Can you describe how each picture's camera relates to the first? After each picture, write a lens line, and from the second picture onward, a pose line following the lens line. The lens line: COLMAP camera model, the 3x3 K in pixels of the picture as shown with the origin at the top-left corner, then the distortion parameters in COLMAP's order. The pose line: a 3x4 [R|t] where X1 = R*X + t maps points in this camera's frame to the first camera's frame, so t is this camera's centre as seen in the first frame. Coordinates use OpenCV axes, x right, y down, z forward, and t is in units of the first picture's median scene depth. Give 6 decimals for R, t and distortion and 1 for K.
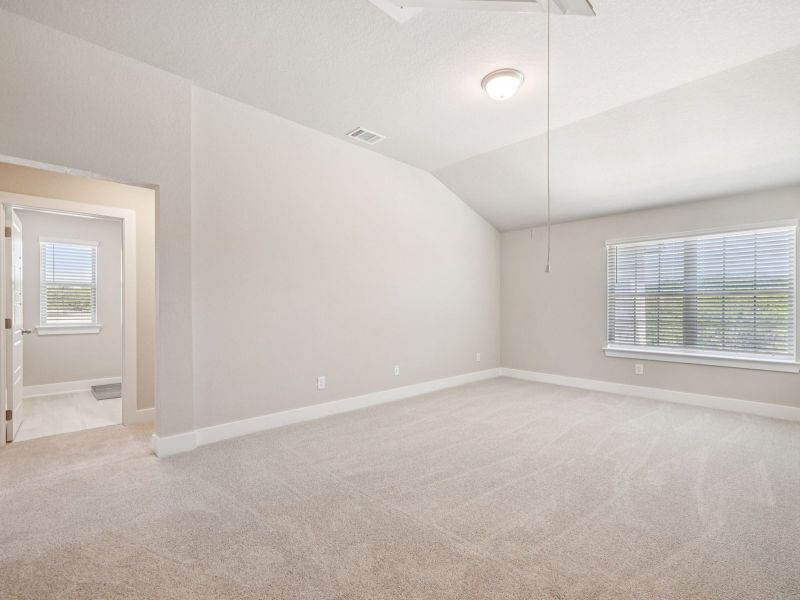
lens RADIAL K [[381.2, 0, 399.1], [0, 381.2, 314.0], [0, 0, 1]] dist [0.000176, 0.000075]
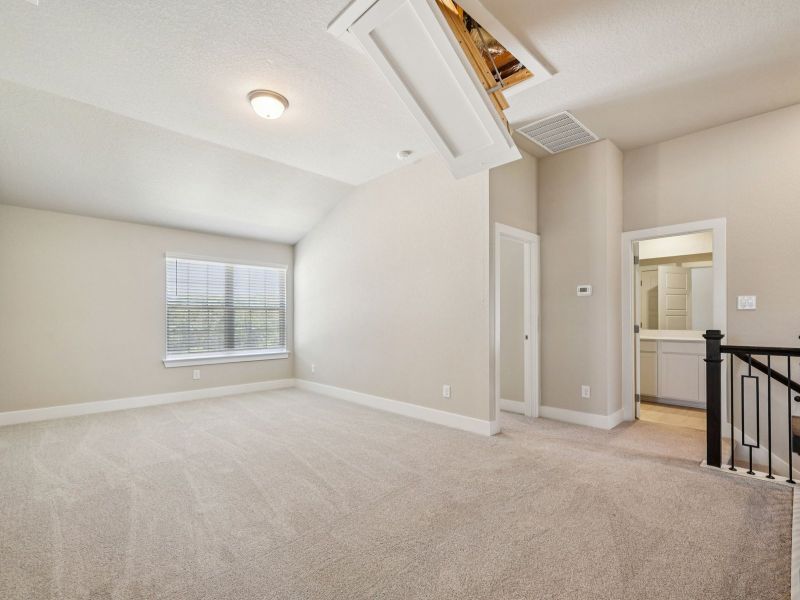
lens RADIAL K [[381.2, 0, 399.1], [0, 381.2, 314.0], [0, 0, 1]] dist [0.000176, 0.000075]
pose [[-0.017750, 0.013480, 0.999752, -0.529605], [0.025450, 0.999591, -0.013026, -0.001563], [-0.999518, 0.025213, -0.018086, 0.457300]]
